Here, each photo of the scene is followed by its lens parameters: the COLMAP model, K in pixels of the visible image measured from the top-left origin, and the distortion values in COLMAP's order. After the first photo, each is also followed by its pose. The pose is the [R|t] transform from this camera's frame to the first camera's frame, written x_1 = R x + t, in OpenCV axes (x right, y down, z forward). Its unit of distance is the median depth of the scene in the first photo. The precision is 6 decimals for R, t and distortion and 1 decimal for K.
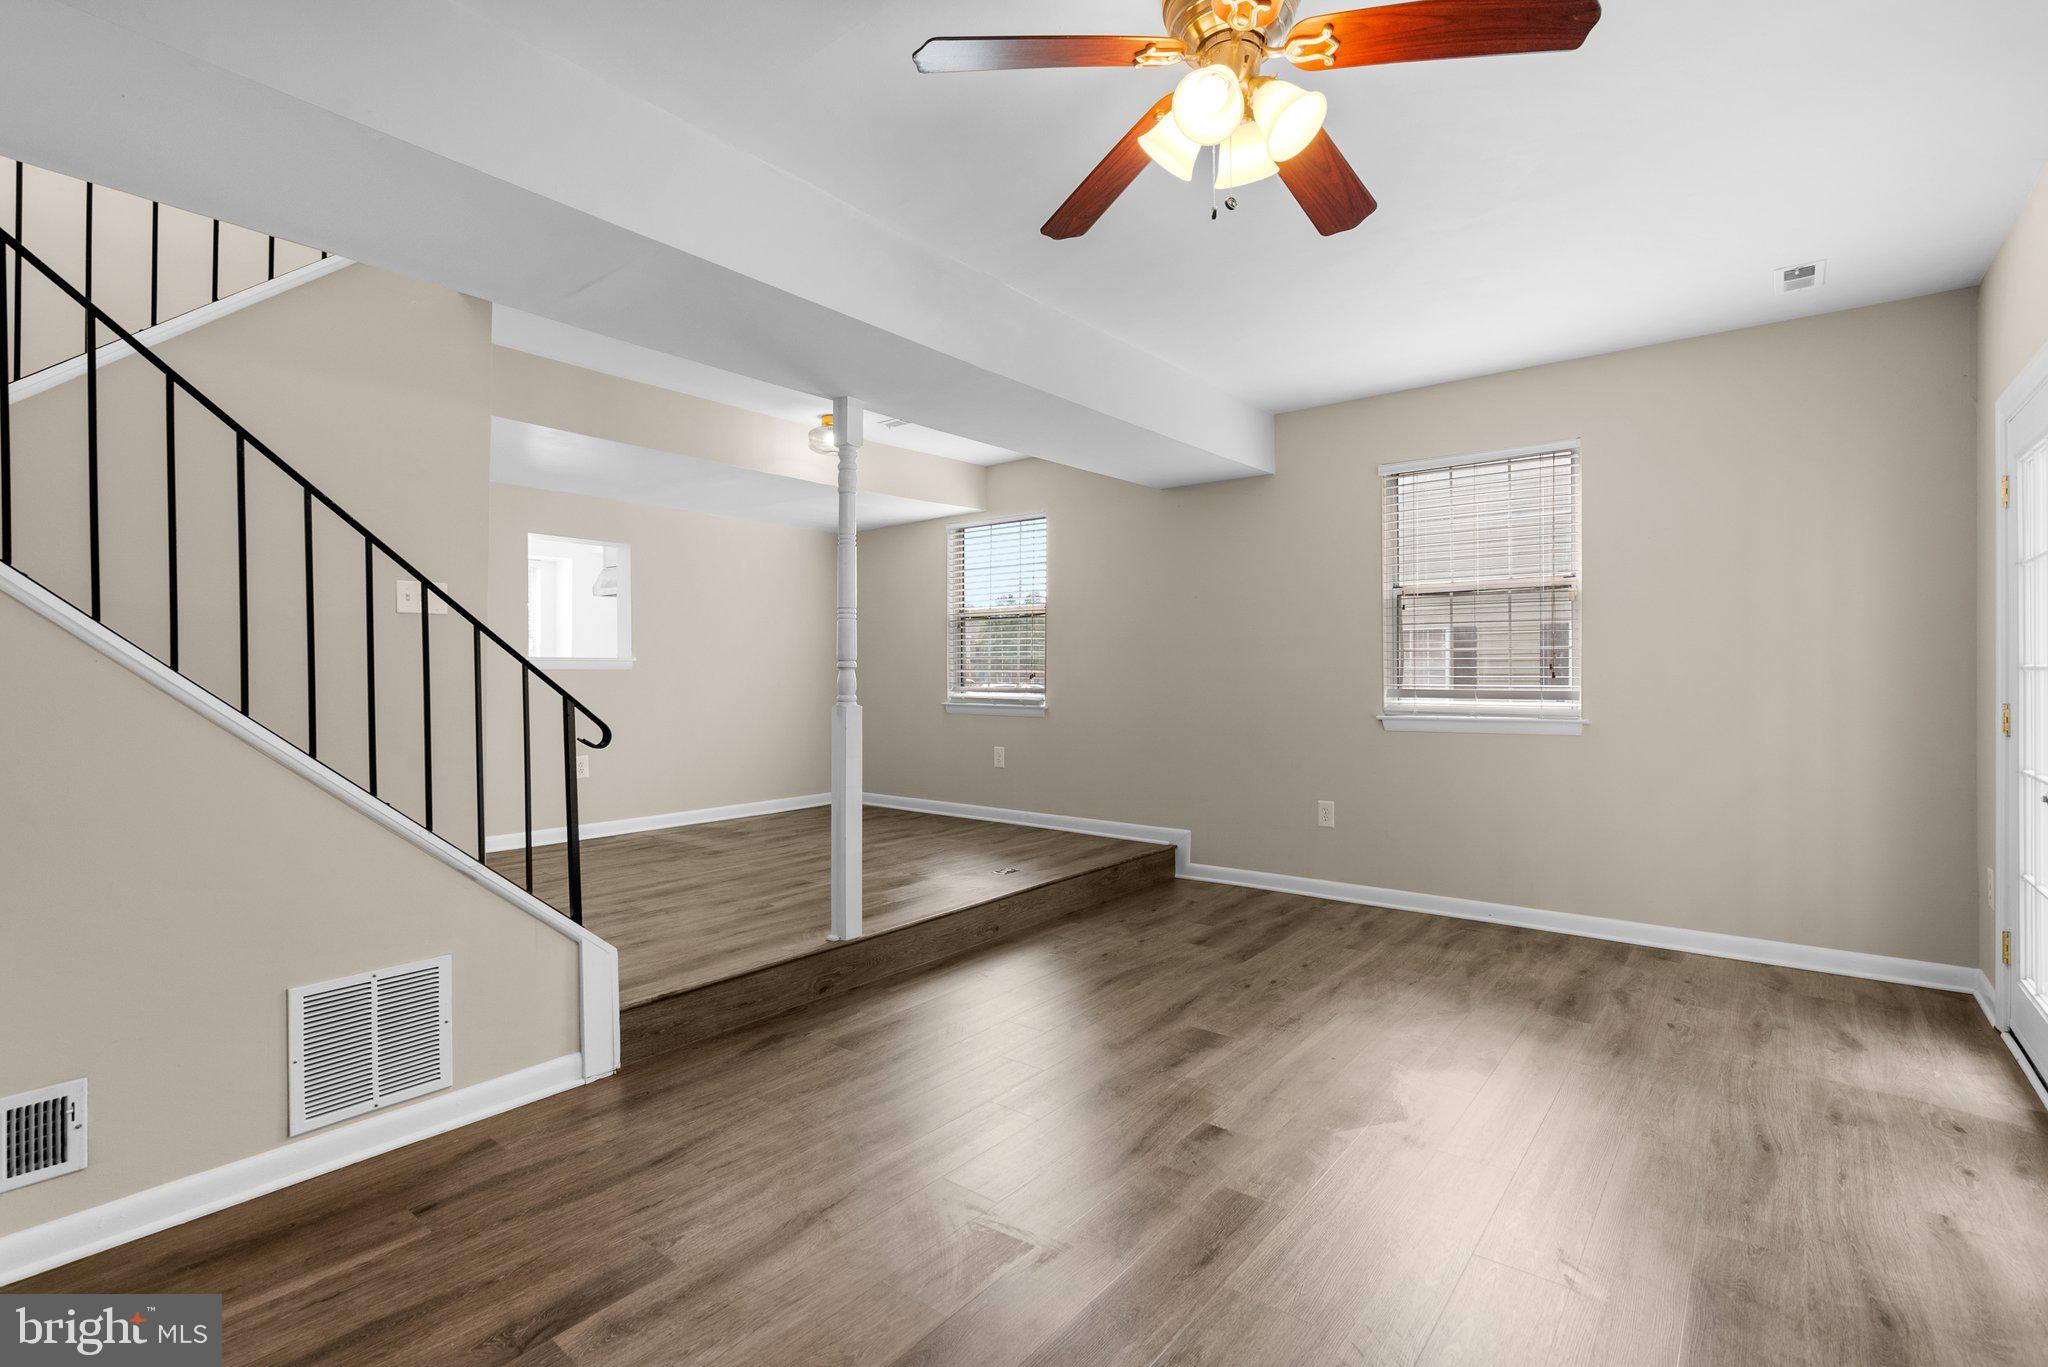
lens RADIAL K [[938.8, 0, 1037.5], [0, 938.8, 674.7], [0, 0, 1]] dist [-0.002728, 0.001718]
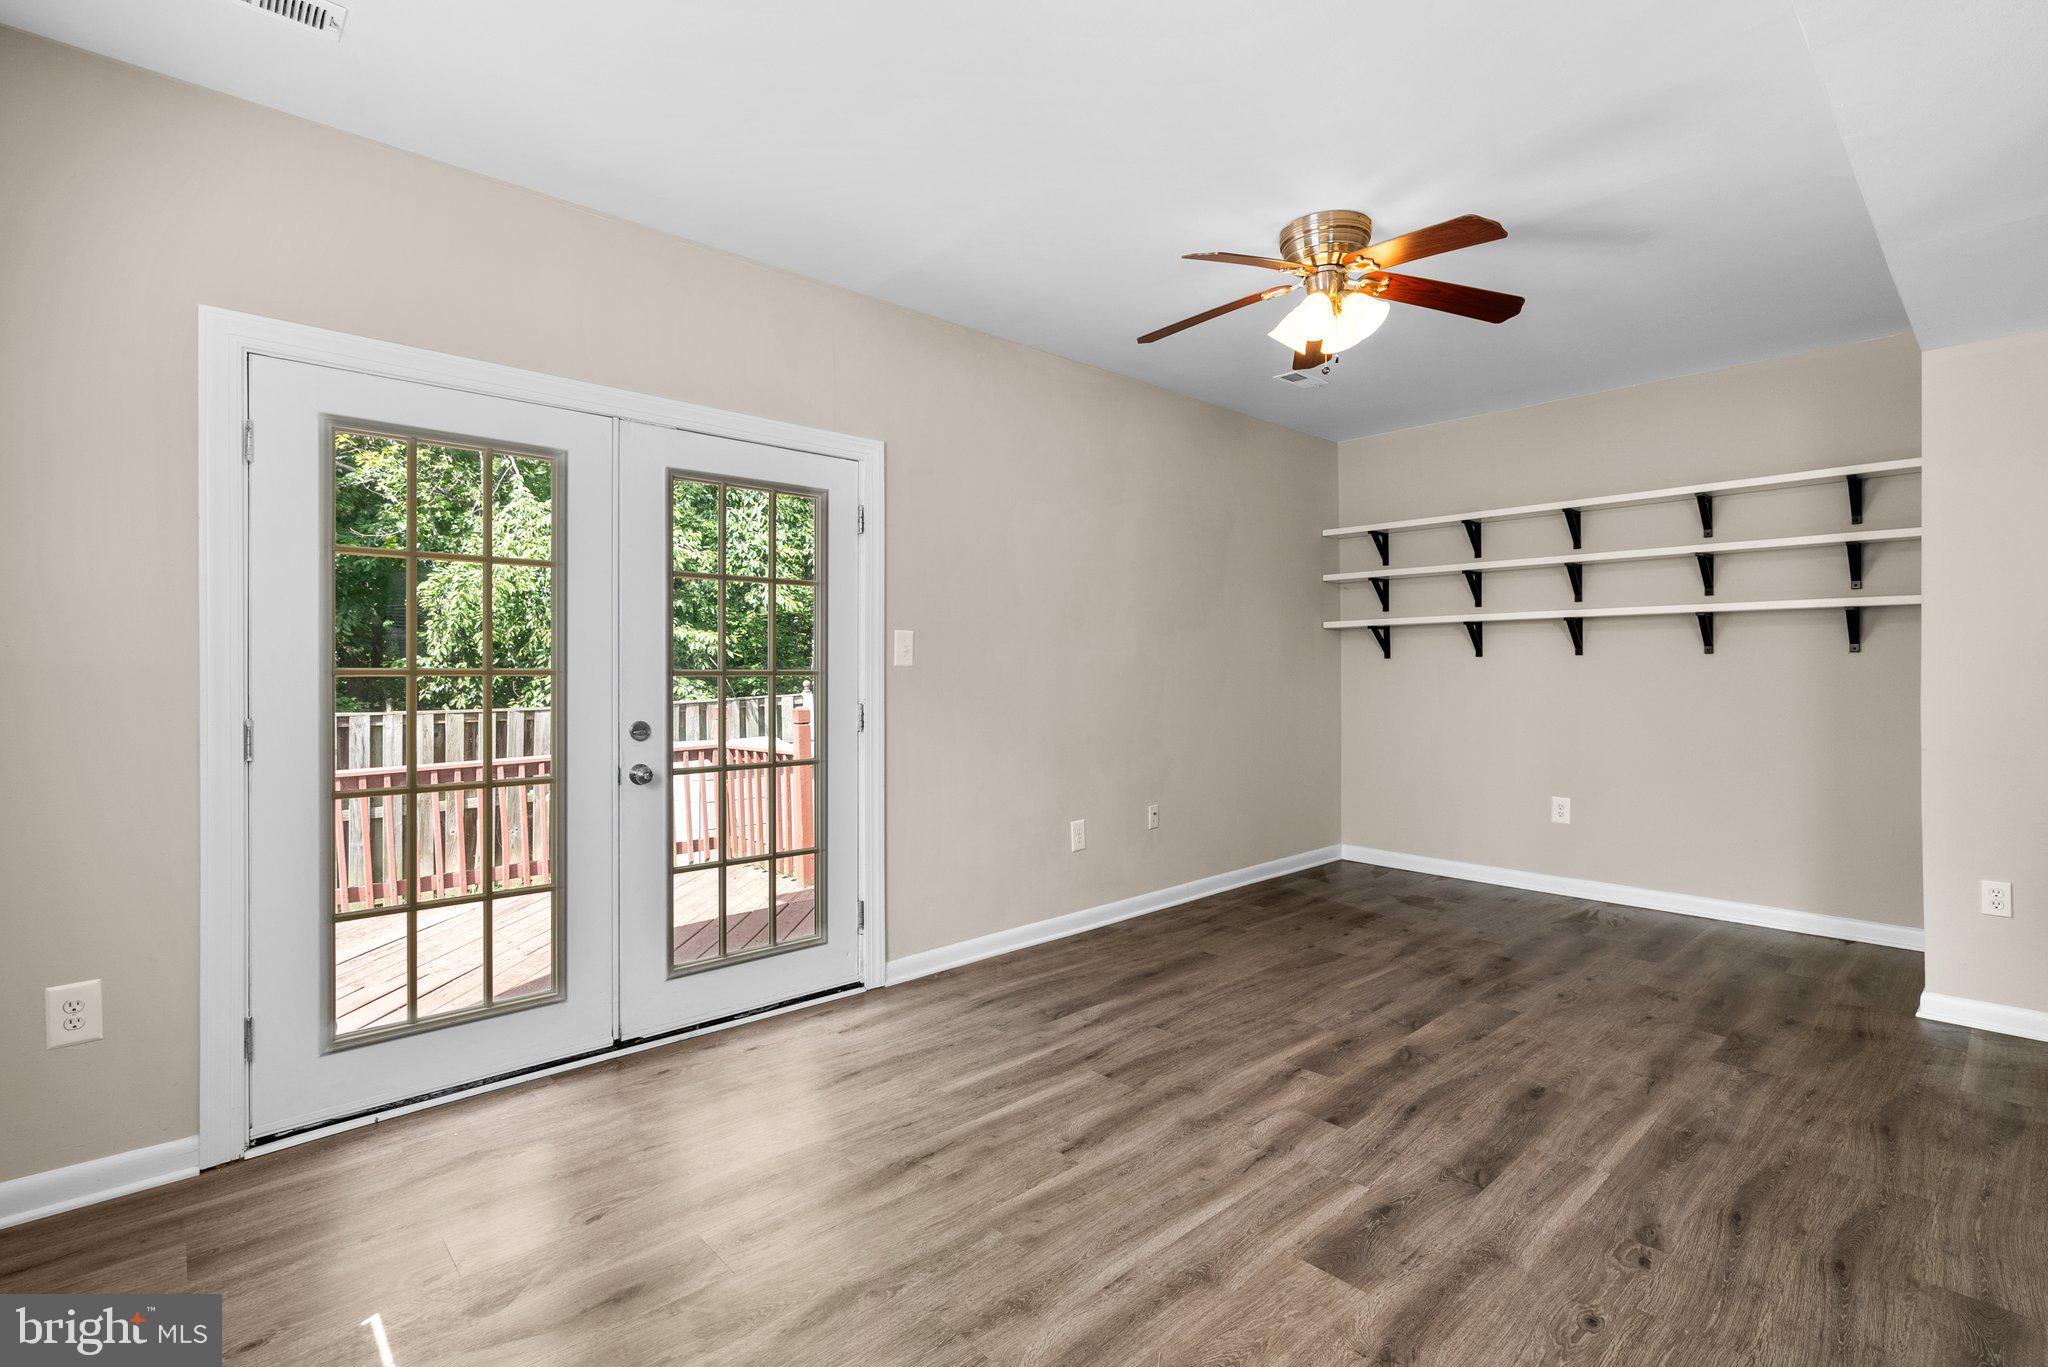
lens RADIAL K [[938.8, 0, 1023.9], [0, 938.8, 674.2], [0, 0, 1]] dist [-0.002728, 0.001718]
pose [[-0.985532, 0.008862, 0.169260, 0.254432], [0.008756, 0.999961, -0.001376, -0.000786], [-0.169265, 0.000126, -0.985571, 1.516908]]
